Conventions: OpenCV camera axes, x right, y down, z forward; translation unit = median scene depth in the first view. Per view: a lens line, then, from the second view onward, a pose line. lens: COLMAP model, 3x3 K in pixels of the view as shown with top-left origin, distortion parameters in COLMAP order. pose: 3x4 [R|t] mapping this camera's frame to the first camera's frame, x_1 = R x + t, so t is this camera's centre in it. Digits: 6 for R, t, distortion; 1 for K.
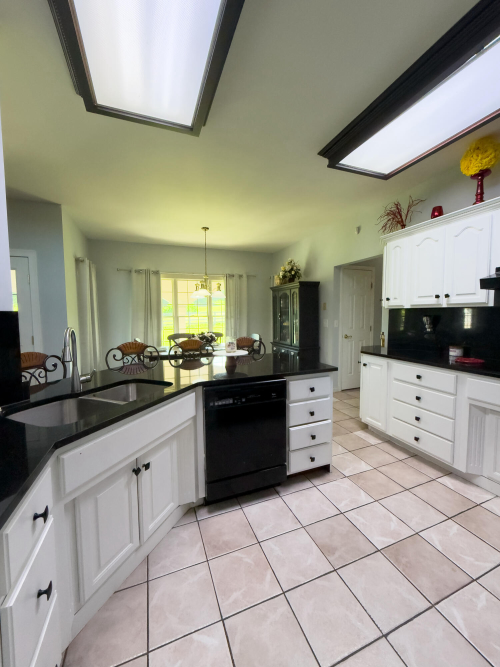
lens RADIAL K [[267.1, 0, 252.0], [0, 267.1, 332.7], [0, 0, 1]] dist [0.002107, 0.000106]
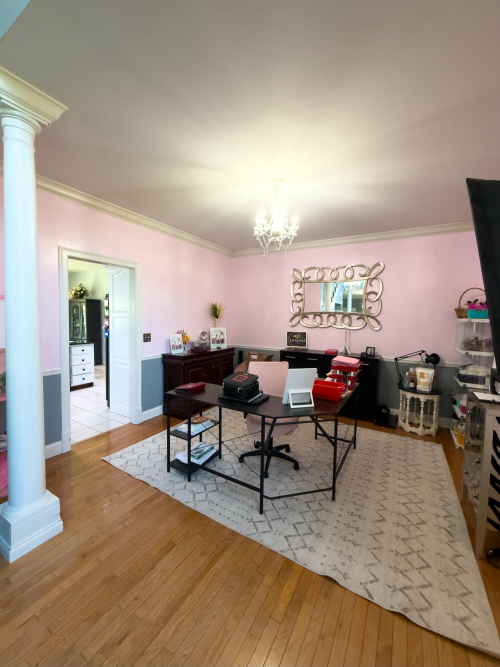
lens RADIAL K [[267.1, 0, 249.0], [0, 267.1, 333.3], [0, 0, 1]] dist [0.002107, 0.000106]
pose [[0.795382, -0.015854, 0.605902, -0.021088], [0.021355, 0.999770, -0.001874, 0.038254], [-0.605733, 0.014430, 0.795537, -0.813620]]
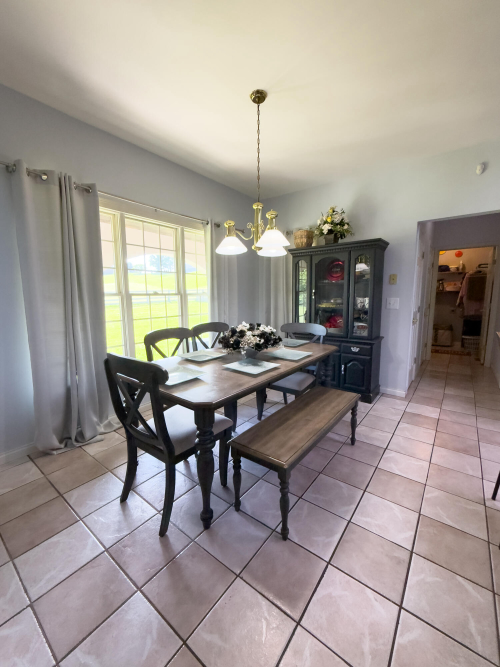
lens RADIAL K [[267.1, 0, 249.6], [0, 267.1, 332.1], [0, 0, 1]] dist [0.002107, 0.000106]
pose [[0.864304, -0.066439, 0.498562, -0.383924], [0.033523, 0.996642, 0.074699, -0.023236], [-0.501851, -0.047849, 0.863630, 0.523462]]
